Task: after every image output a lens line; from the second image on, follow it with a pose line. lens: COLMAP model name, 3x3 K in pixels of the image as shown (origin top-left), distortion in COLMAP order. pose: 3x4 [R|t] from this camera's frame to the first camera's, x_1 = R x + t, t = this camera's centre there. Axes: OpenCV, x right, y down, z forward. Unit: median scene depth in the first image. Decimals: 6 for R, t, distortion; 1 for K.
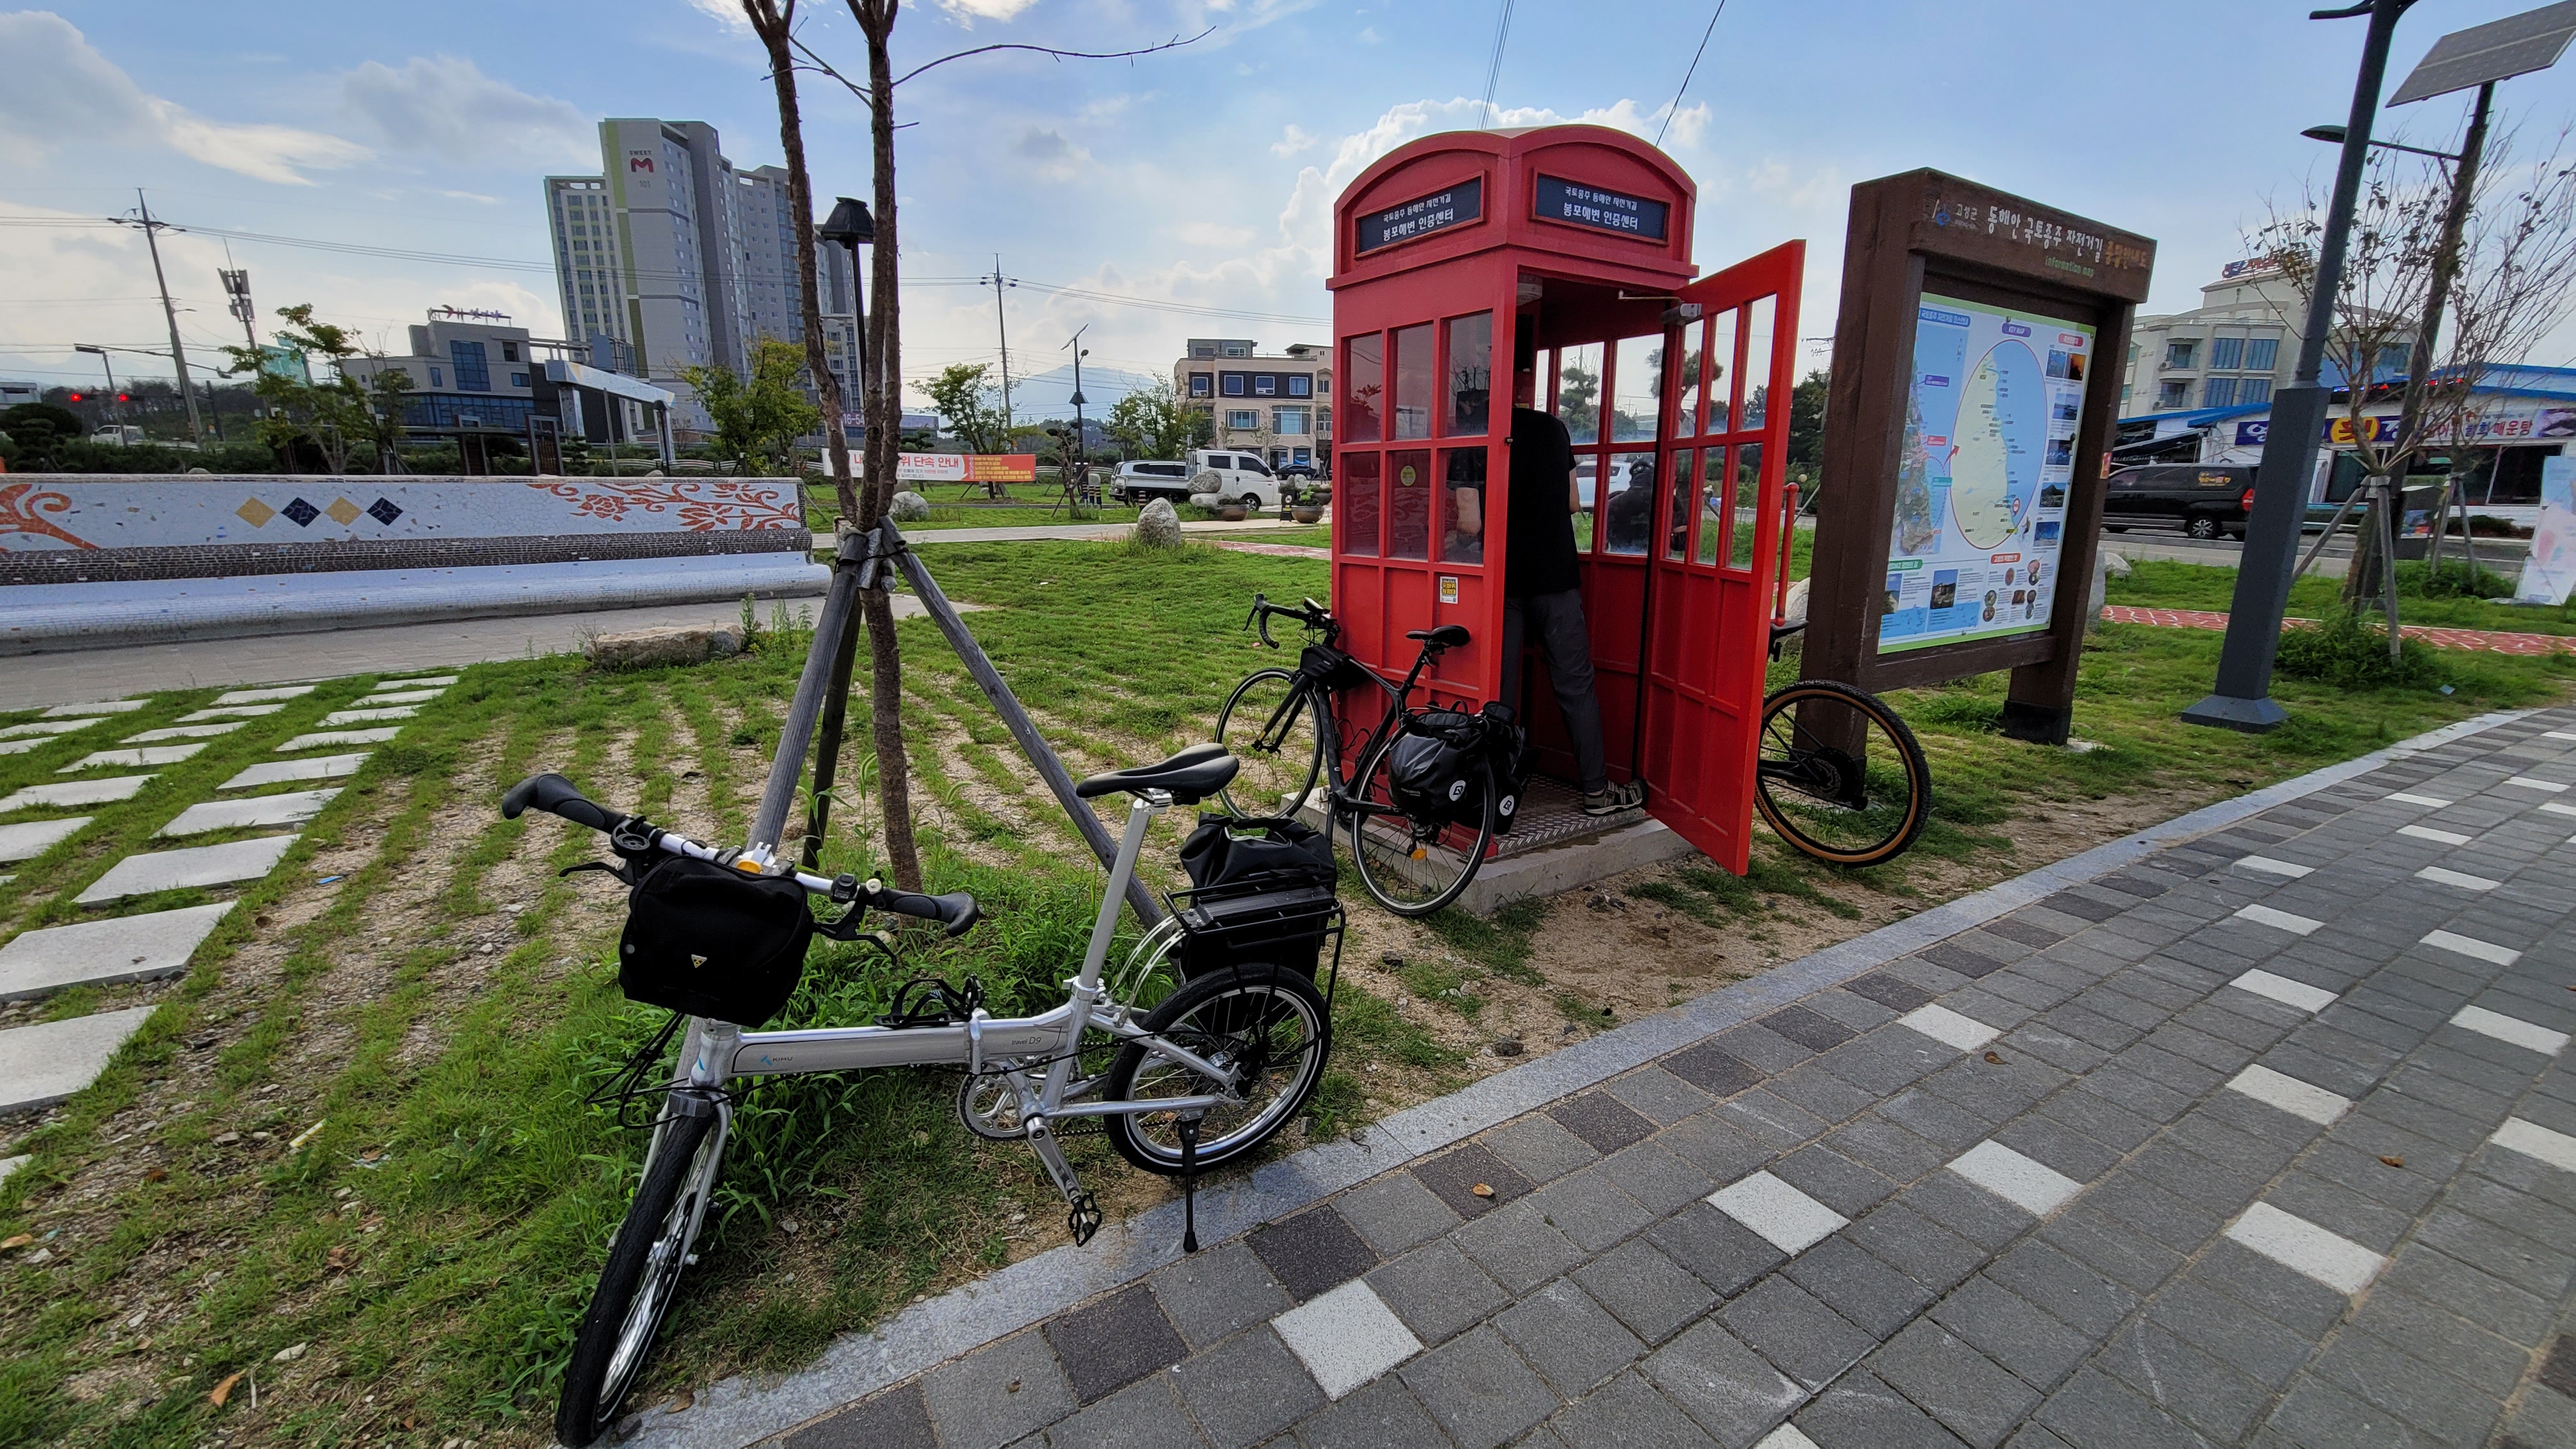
lens RADIAL K [[1049.2, 0, 1300.9], [0, 1049.2, 725.3], [0, 0, 1]] dist [0.002841, -0.000271]
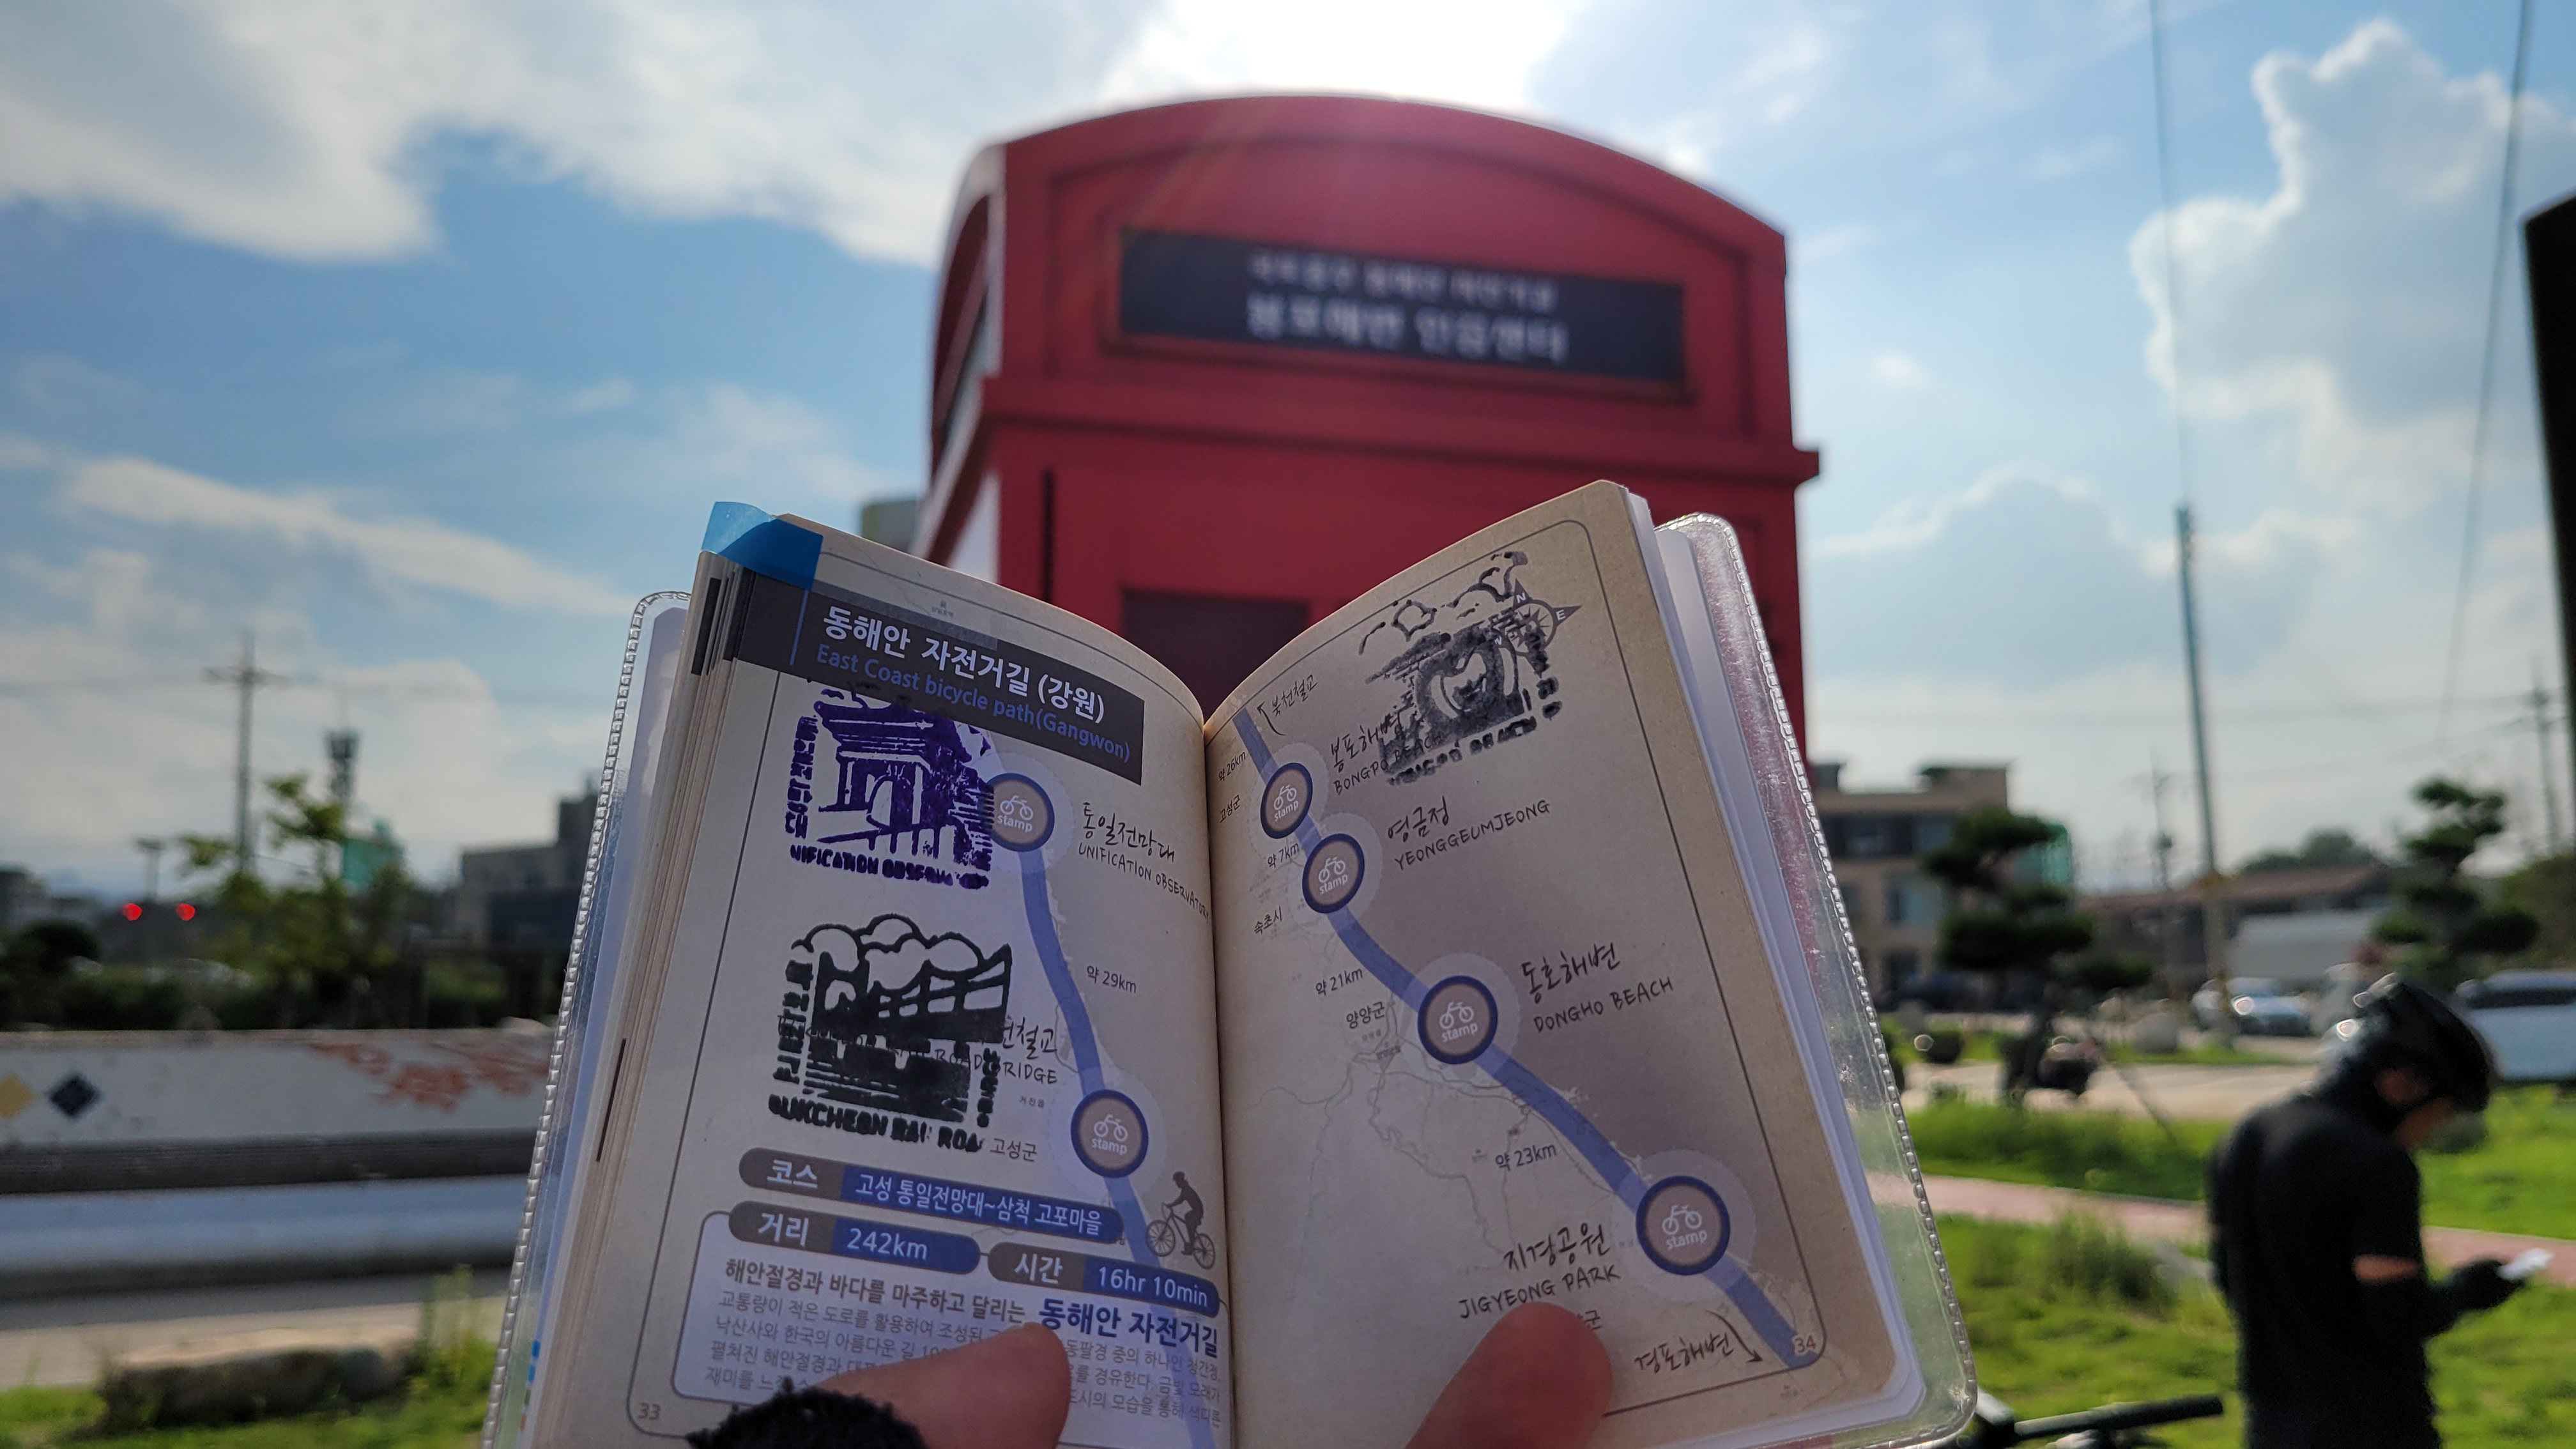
lens RADIAL K [[1928.9, 0, 1288.0], [0, 1928.9, 724.5], [0, 0, 1]] dist [0.074545, -0.066881]
pose [[0.952584, -0.053523, -0.299532, 0.337131], [-0.059801, 0.932277, -0.356768, -0.116664], [0.298342, 0.357764, 0.884871, 0.389676]]
